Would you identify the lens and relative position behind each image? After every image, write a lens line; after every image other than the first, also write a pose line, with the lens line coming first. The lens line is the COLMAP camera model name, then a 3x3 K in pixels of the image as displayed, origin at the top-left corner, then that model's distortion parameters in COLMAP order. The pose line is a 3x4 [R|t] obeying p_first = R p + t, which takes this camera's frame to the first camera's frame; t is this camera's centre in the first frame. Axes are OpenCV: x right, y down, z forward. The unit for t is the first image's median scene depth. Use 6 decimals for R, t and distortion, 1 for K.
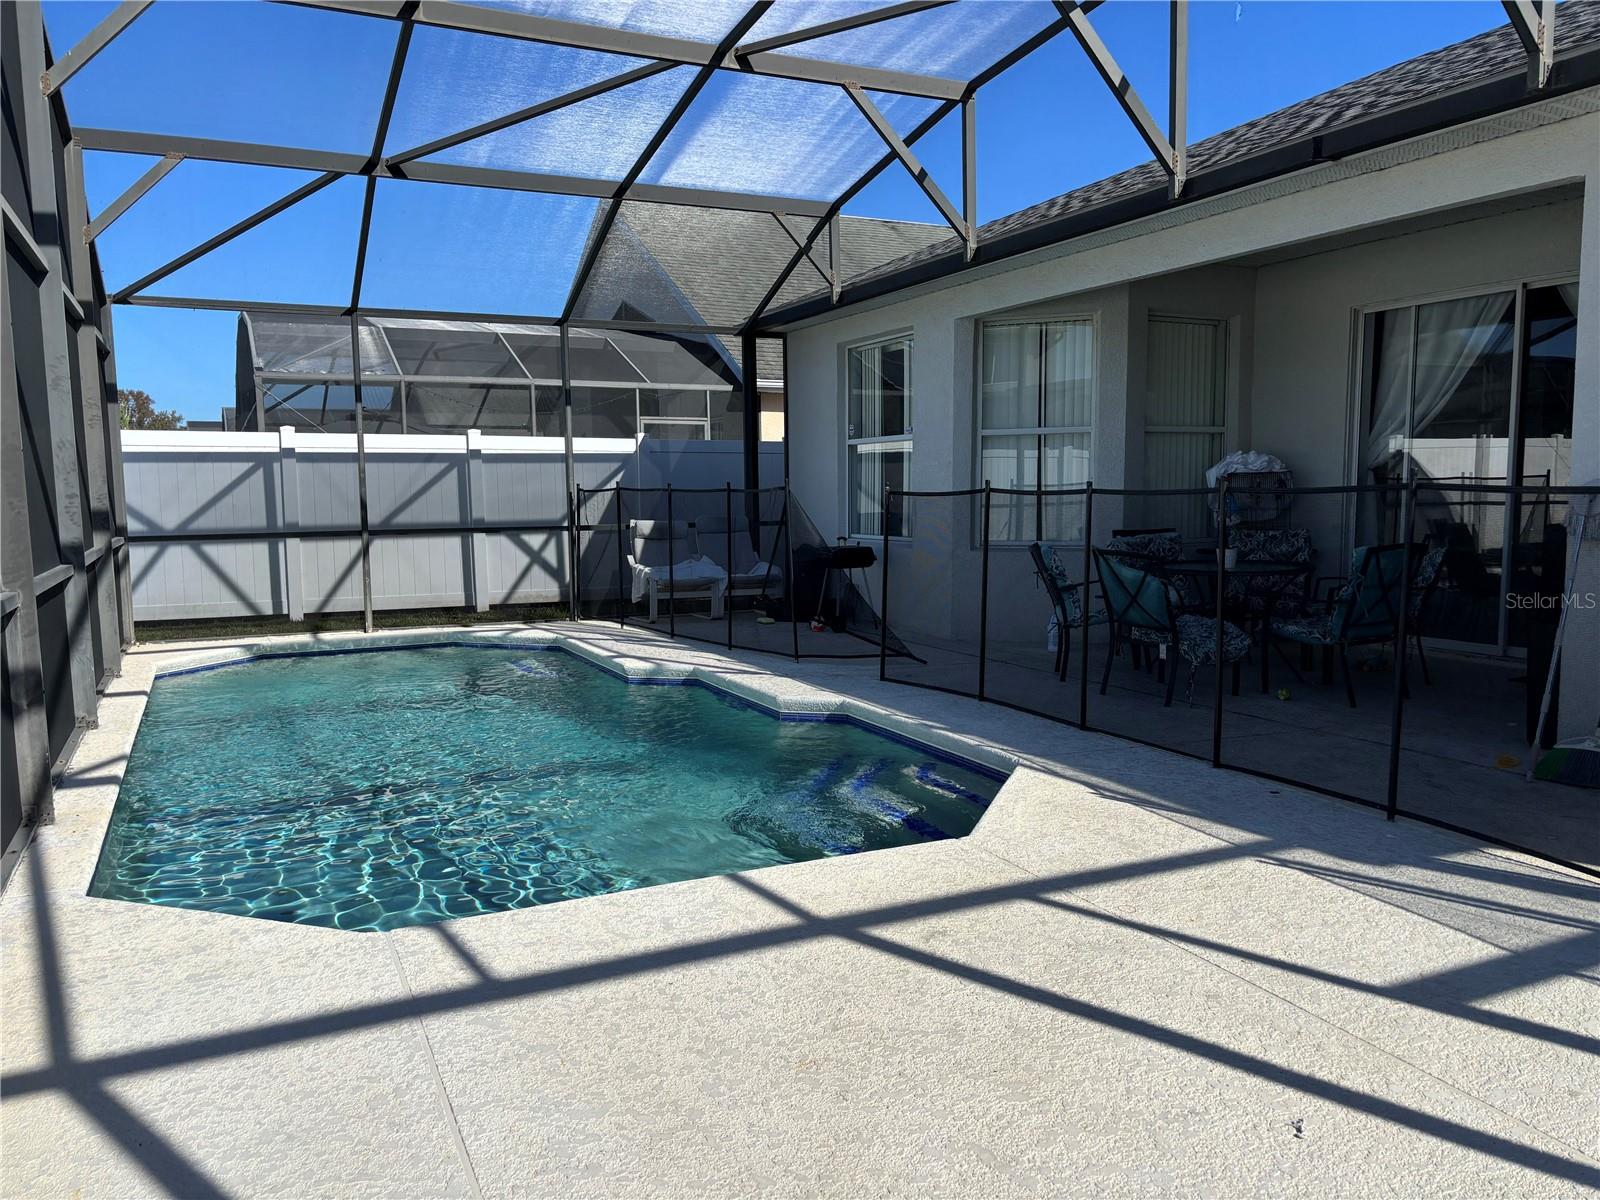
lens RADIAL K [[1214.2, 0, 794.3], [0, 1214.2, 605.2], [0, 0, 1]] dist [0.057330, -0.066833]
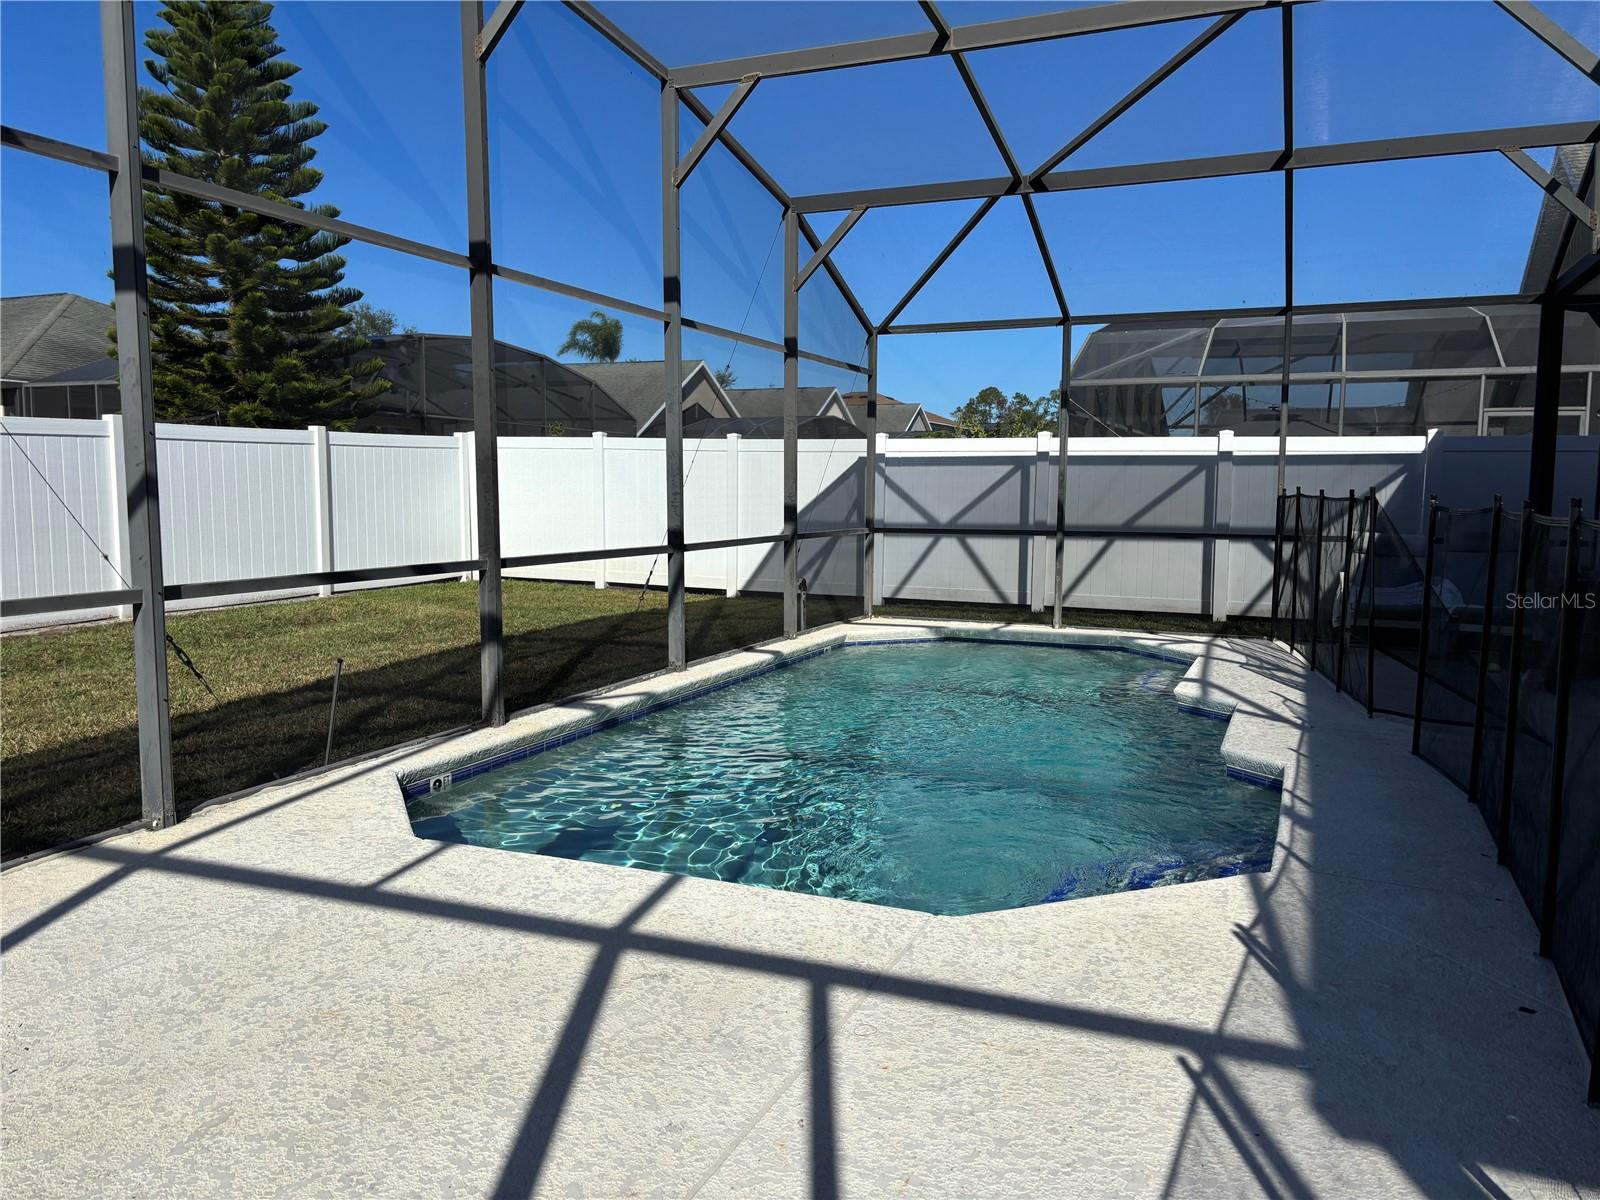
lens RADIAL K [[1214.2, 0, 804.8], [0, 1214.2, 598.2], [0, 0, 1]] dist [0.057330, -0.066833]
pose [[0.661546, 0.084814, -0.745093, 0.312045], [-0.088531, 0.995468, 0.034711, -0.022526], [0.744660, 0.043001, 0.666057, 0.160262]]
